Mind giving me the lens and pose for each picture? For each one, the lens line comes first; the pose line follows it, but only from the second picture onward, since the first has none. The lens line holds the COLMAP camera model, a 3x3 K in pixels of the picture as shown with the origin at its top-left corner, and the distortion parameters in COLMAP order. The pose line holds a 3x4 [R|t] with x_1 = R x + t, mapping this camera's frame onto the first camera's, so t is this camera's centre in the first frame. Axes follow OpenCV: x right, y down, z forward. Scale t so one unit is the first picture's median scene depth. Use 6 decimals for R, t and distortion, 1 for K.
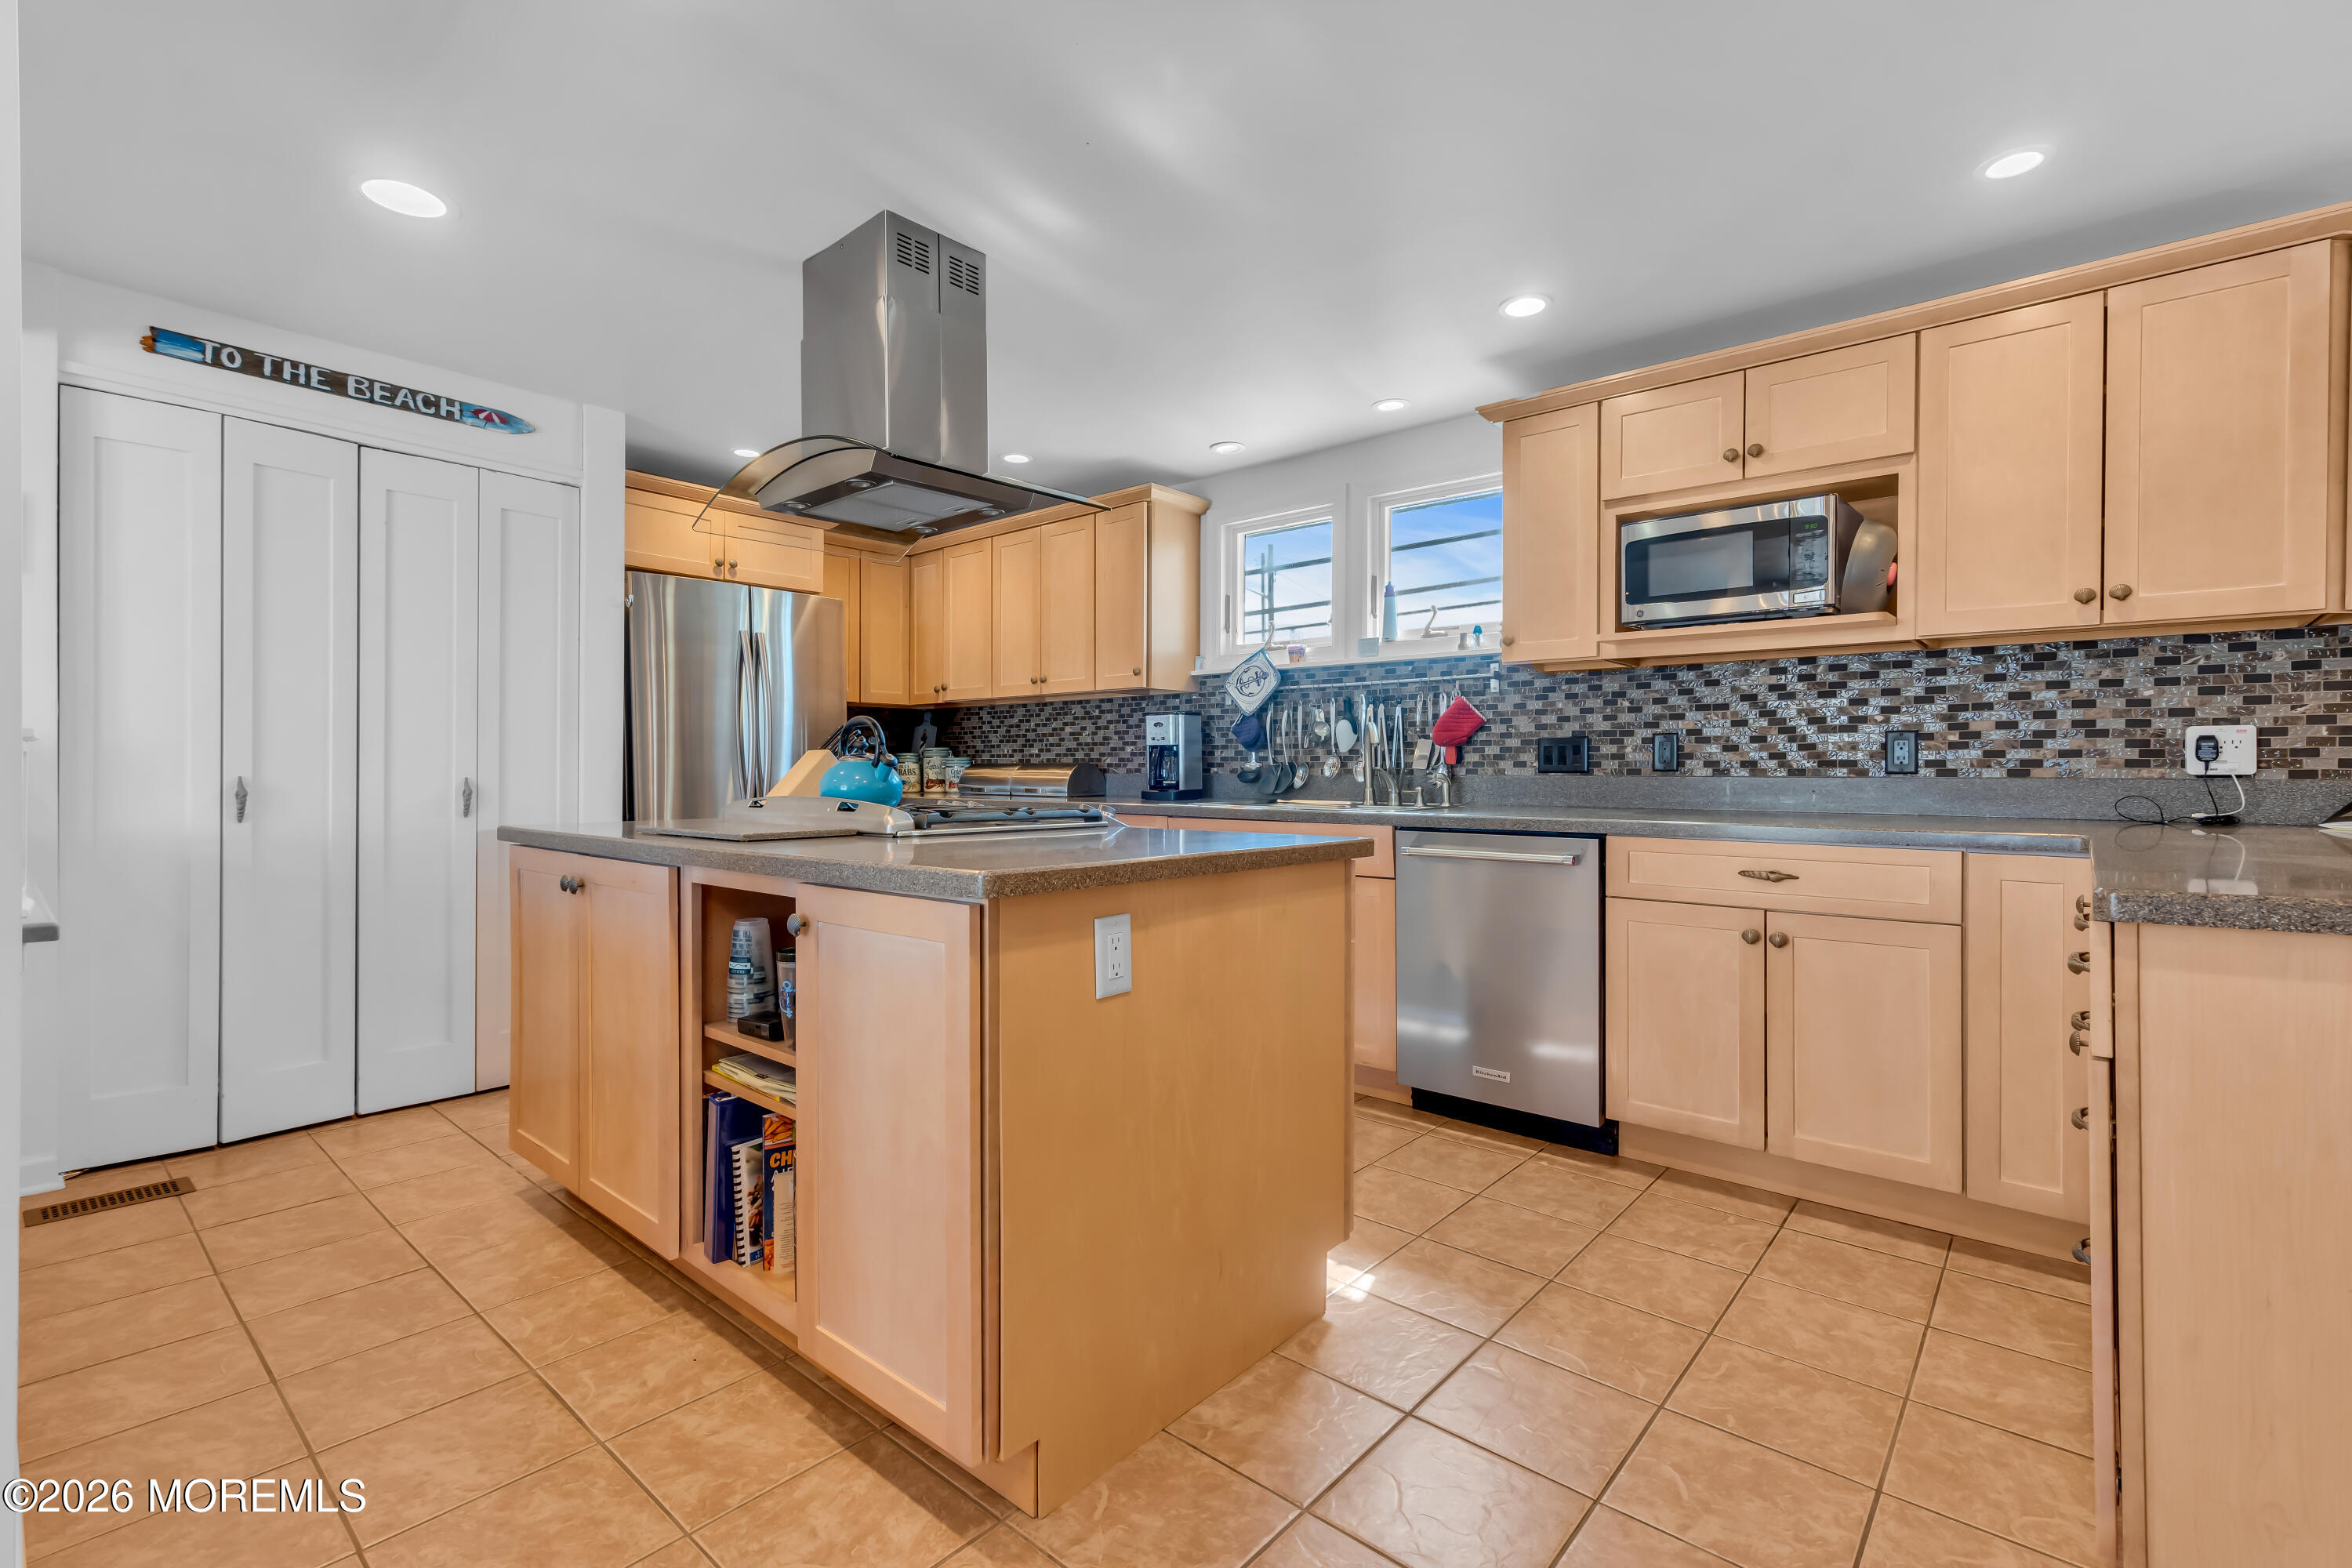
lens RADIAL K [[1050.4, 0, 1177.4], [0, 1050.4, 774.0], [0, 0, 1]] dist [0.001770, -0.000369]
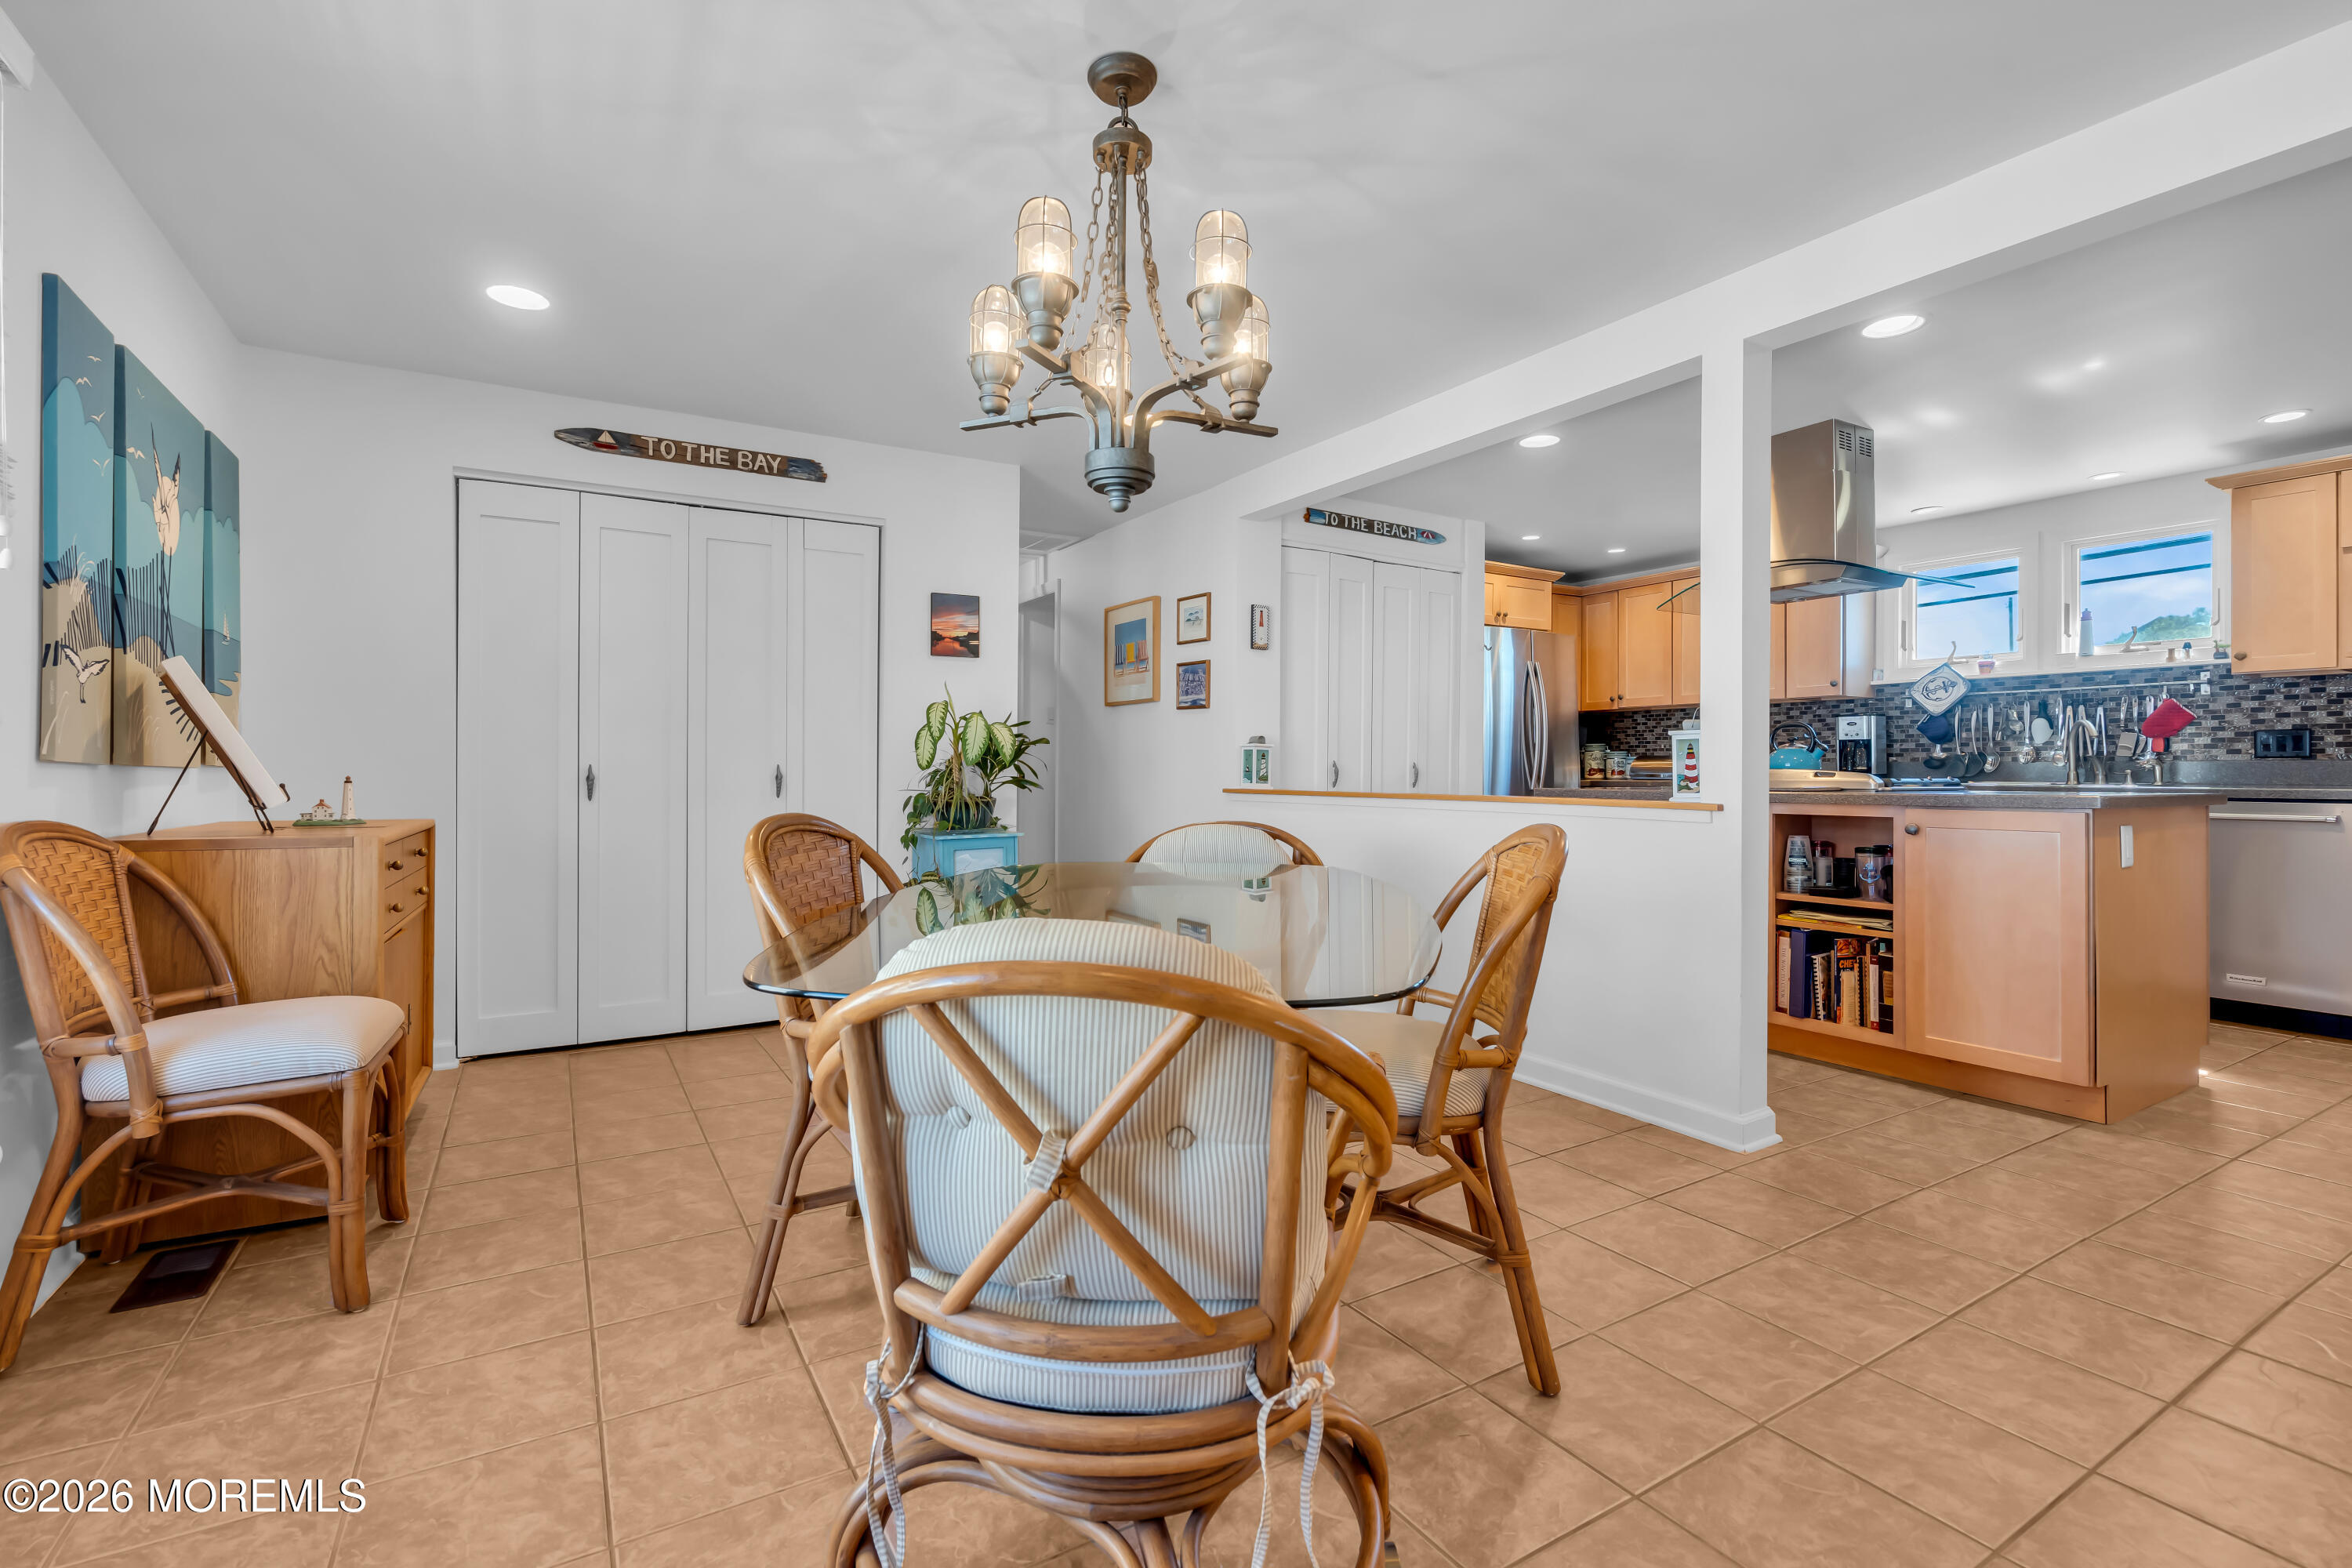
lens RADIAL K [[1063.1, 0, 1172.1], [0, 1063.1, 763.0], [0, 0, 1]] dist [-0.000222, 0.000271]
pose [[0.952263, -0.001334, -0.305277, -0.490505], [-0.002250, 0.999933, -0.011390, 0.021637], [0.305271, 0.011533, 0.952196, -0.595037]]
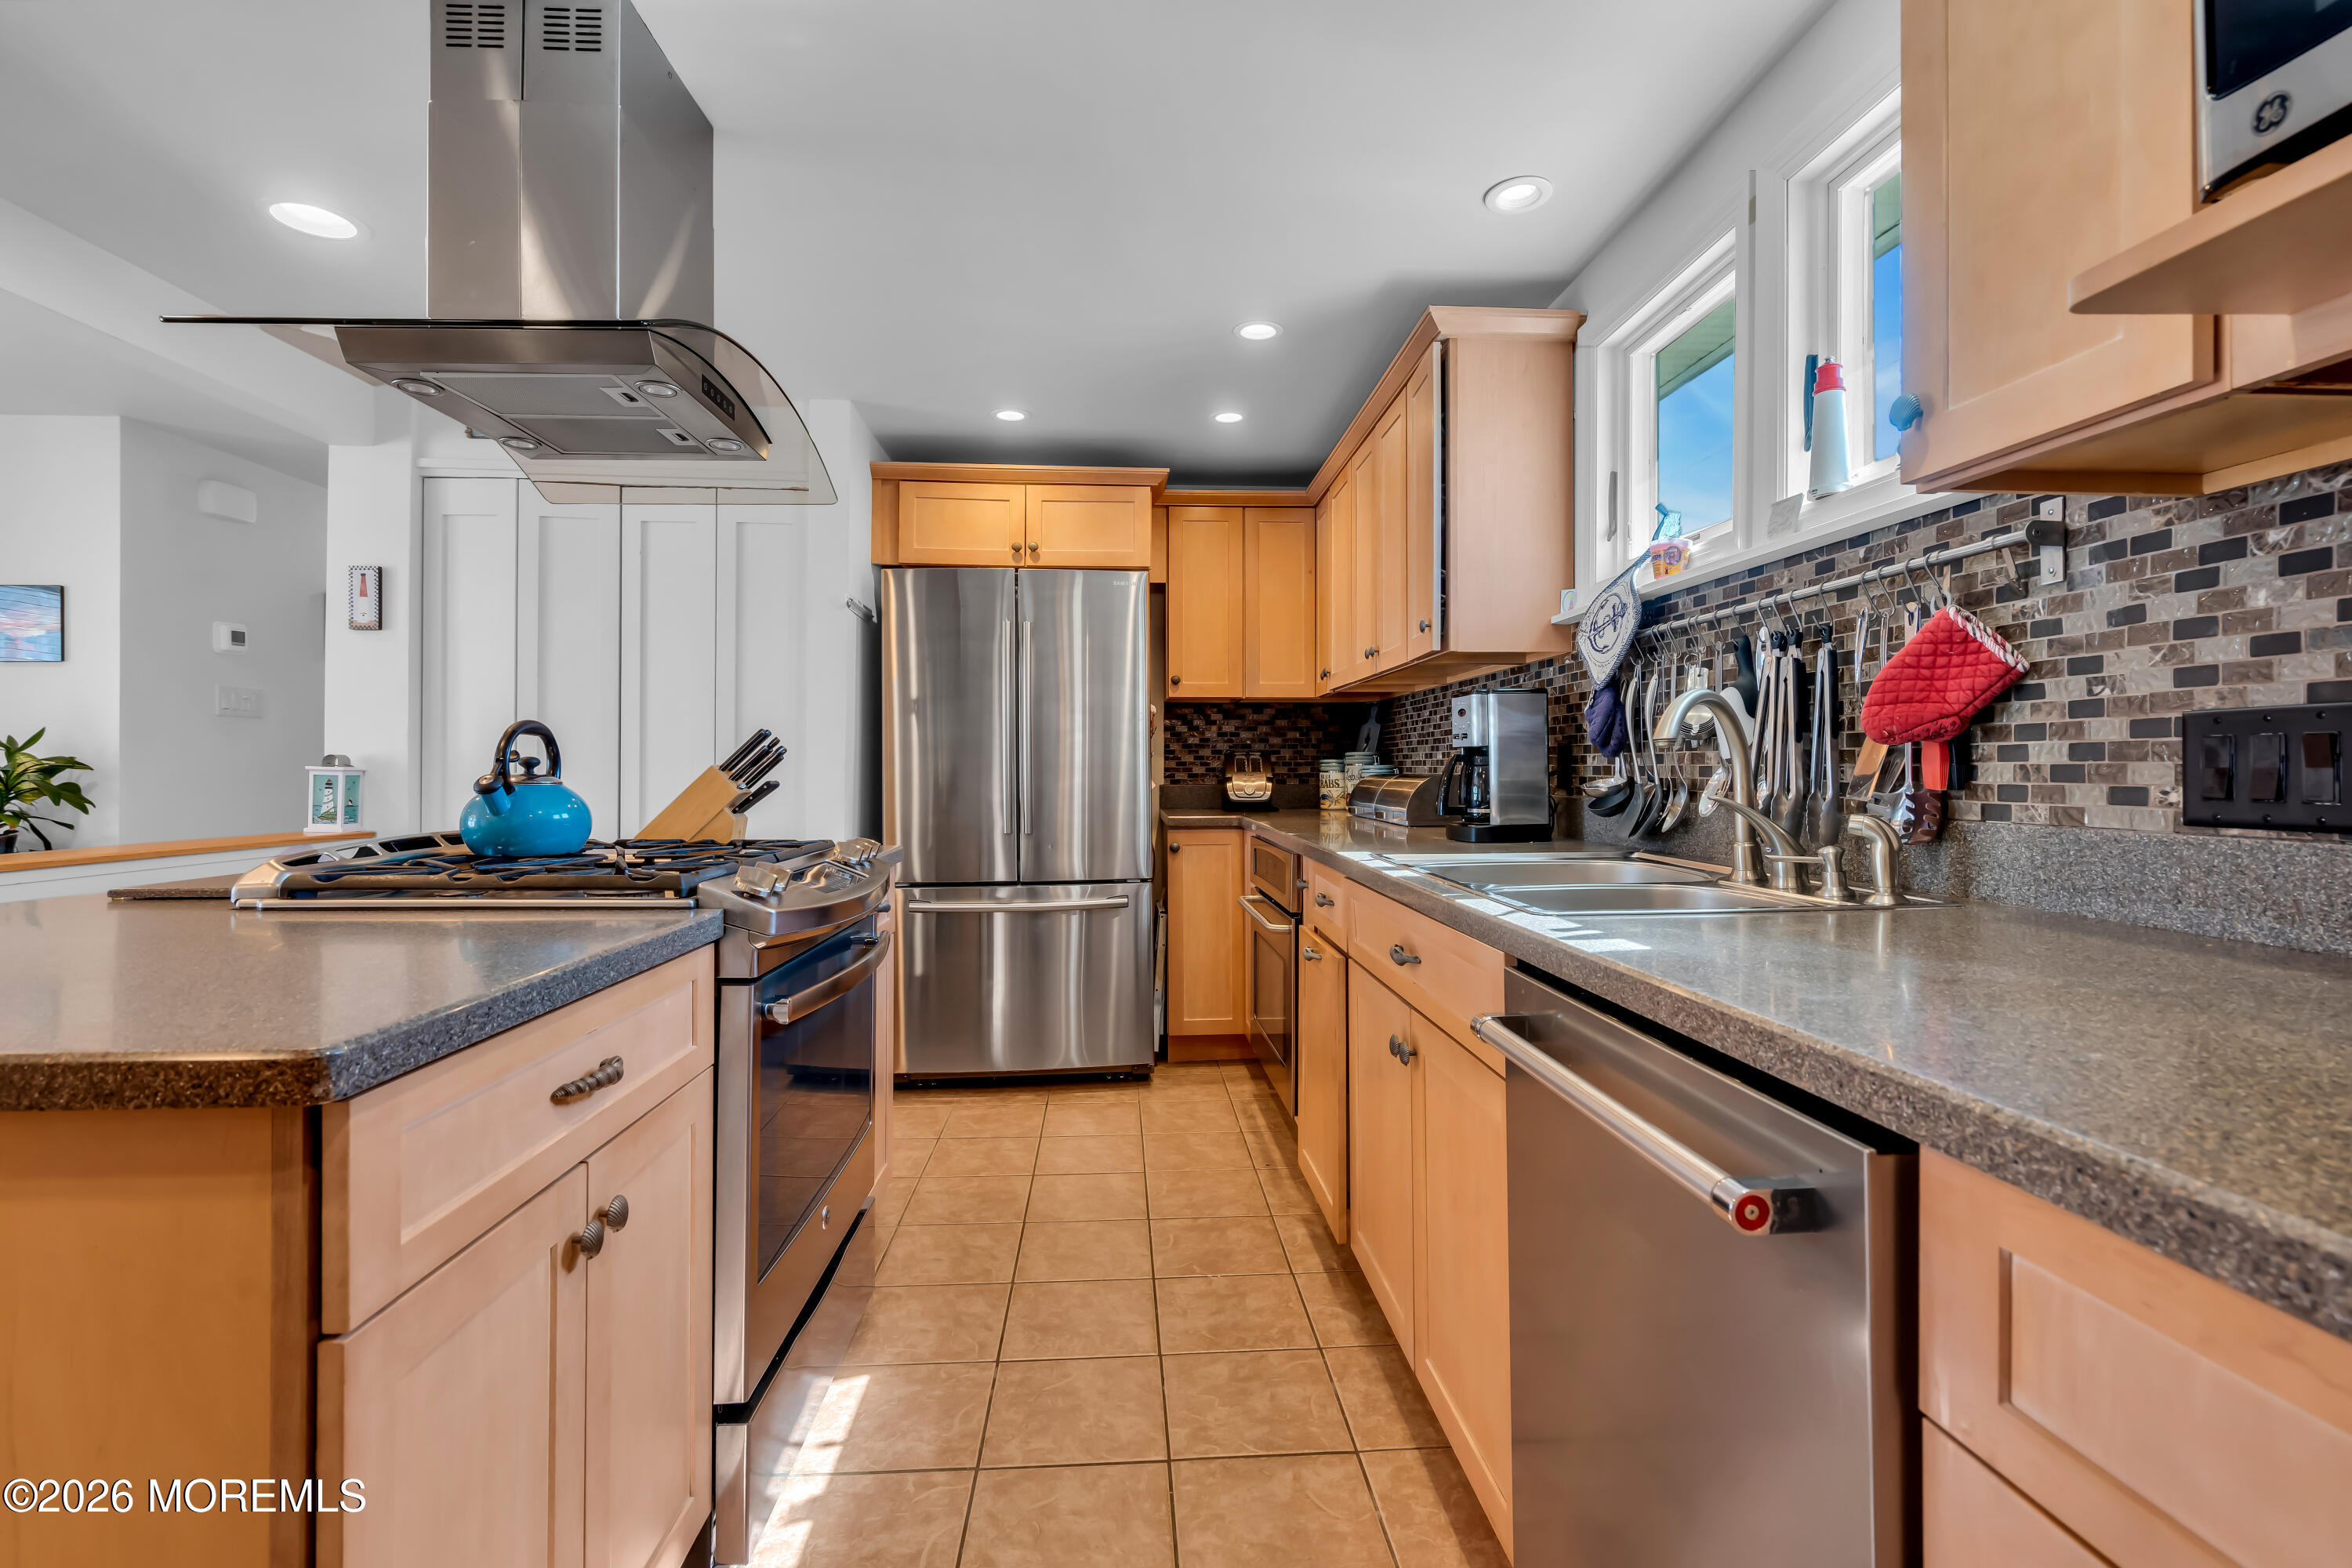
lens RADIAL K [[1063.1, 0, 1172.1], [0, 1063.1, 763.0], [0, 0, 1]] dist [-0.000222, 0.000271]
pose [[0.699460, -0.003549, -0.714663, 0.348319], [-0.003236, 0.999962, -0.008133, -0.015505], [0.714664, 0.008001, 0.699422, 0.551575]]
